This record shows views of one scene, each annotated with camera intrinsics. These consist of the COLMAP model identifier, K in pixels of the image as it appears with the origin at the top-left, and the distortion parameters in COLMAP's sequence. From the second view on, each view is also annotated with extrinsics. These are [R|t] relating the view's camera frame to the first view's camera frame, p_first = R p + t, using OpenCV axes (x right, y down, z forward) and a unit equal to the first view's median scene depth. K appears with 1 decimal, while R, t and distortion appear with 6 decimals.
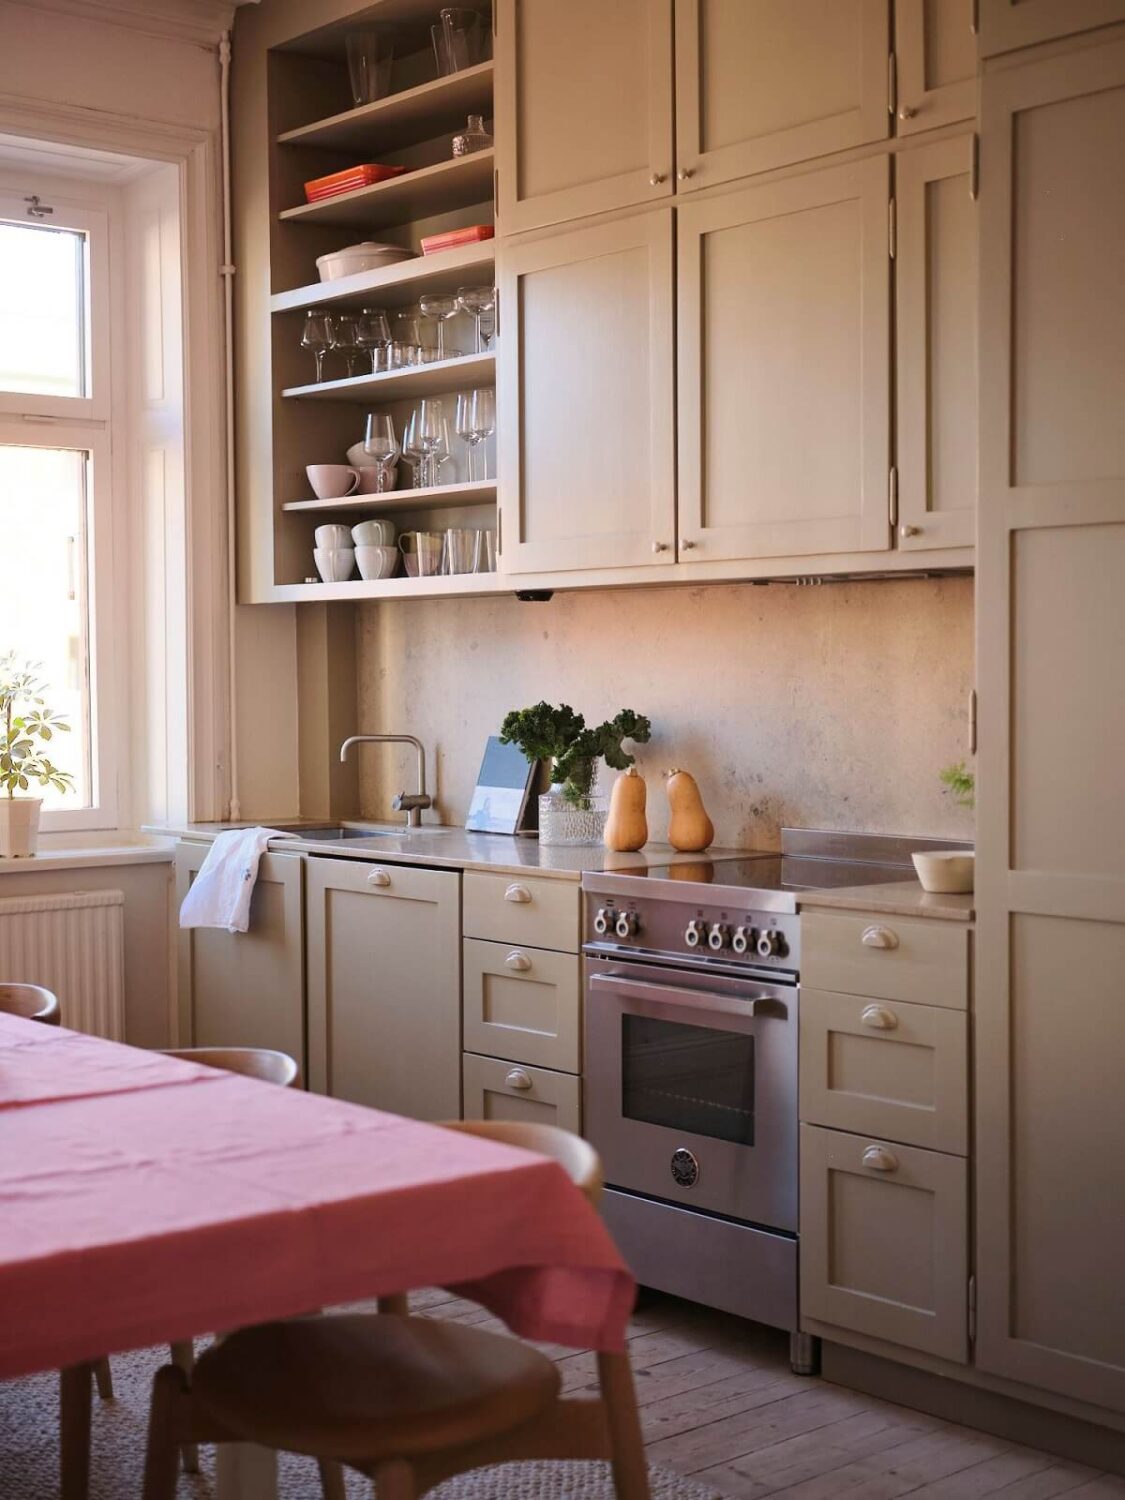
lens RADIAL K [[2168.3, 0, 562.5], [0, 2168.3, 750.0], [0, 0, 1]] dist [0.006486, -0.025992]
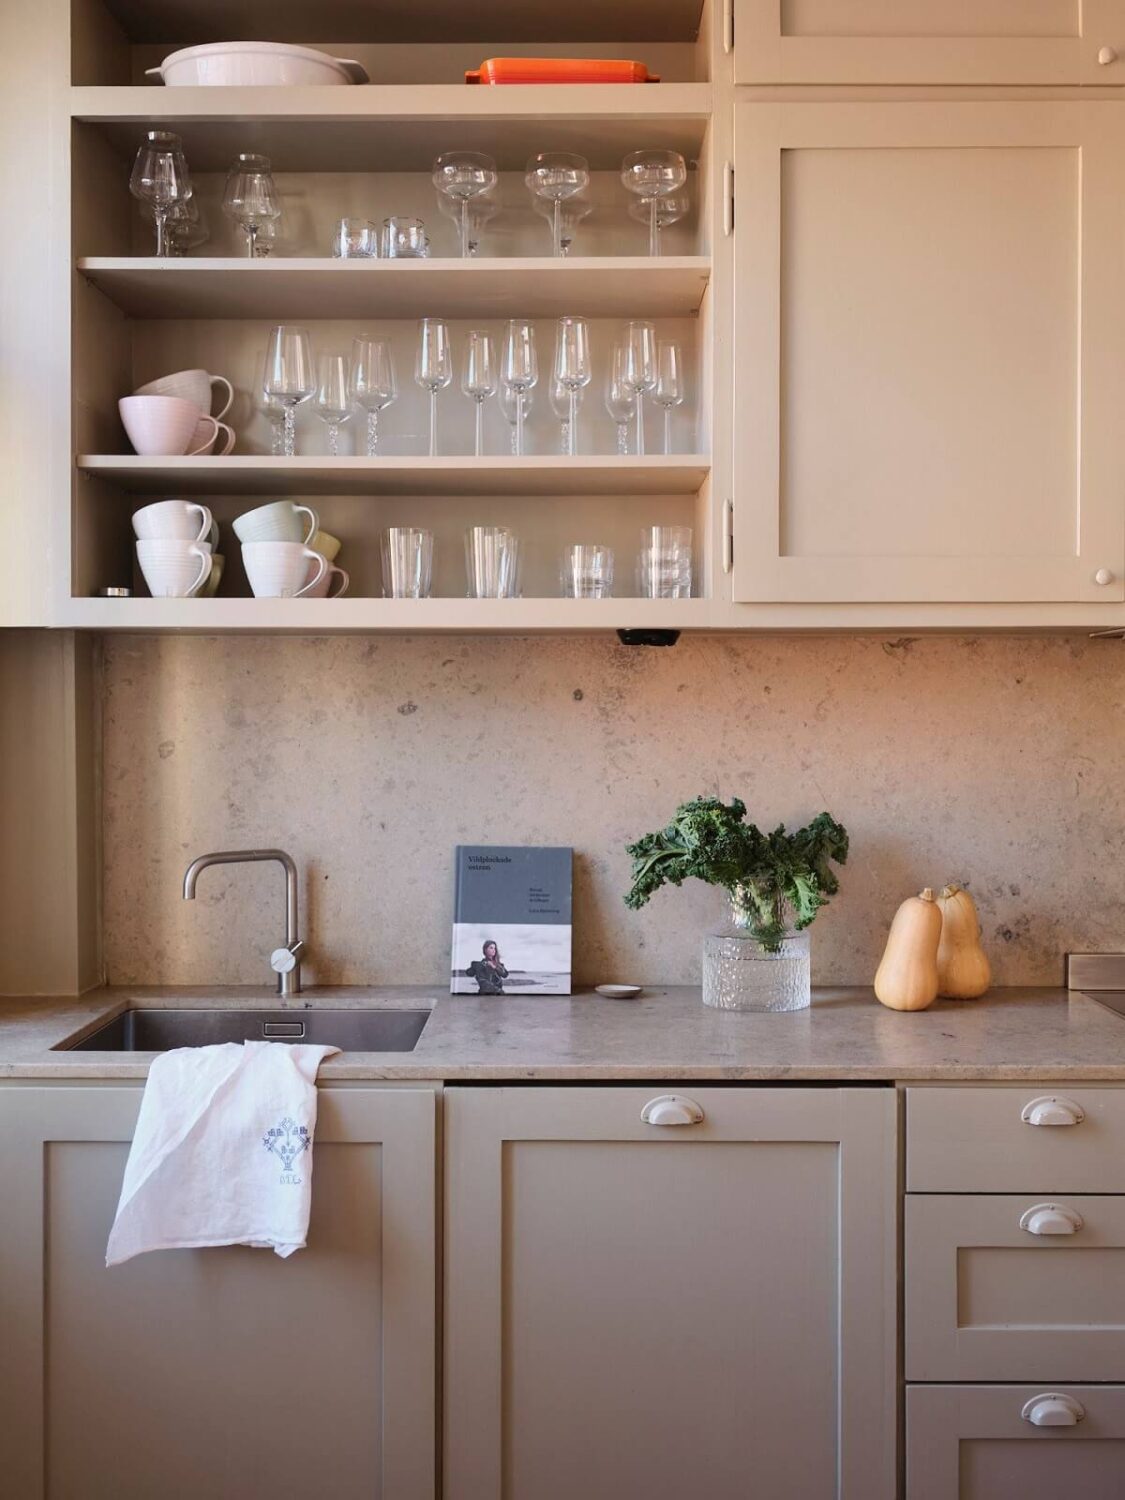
lens RADIAL K [[1561.6, 0, 562.5], [0, 1561.6, 750.0], [0, 0, 1]] dist [0.006230, -0.006005]
pose [[0.651473, -0.013283, 0.758556, -0.381519], [0.023147, 0.999729, -0.002374, -0.034472], [-0.758319, 0.019105, 0.651604, 0.679191]]
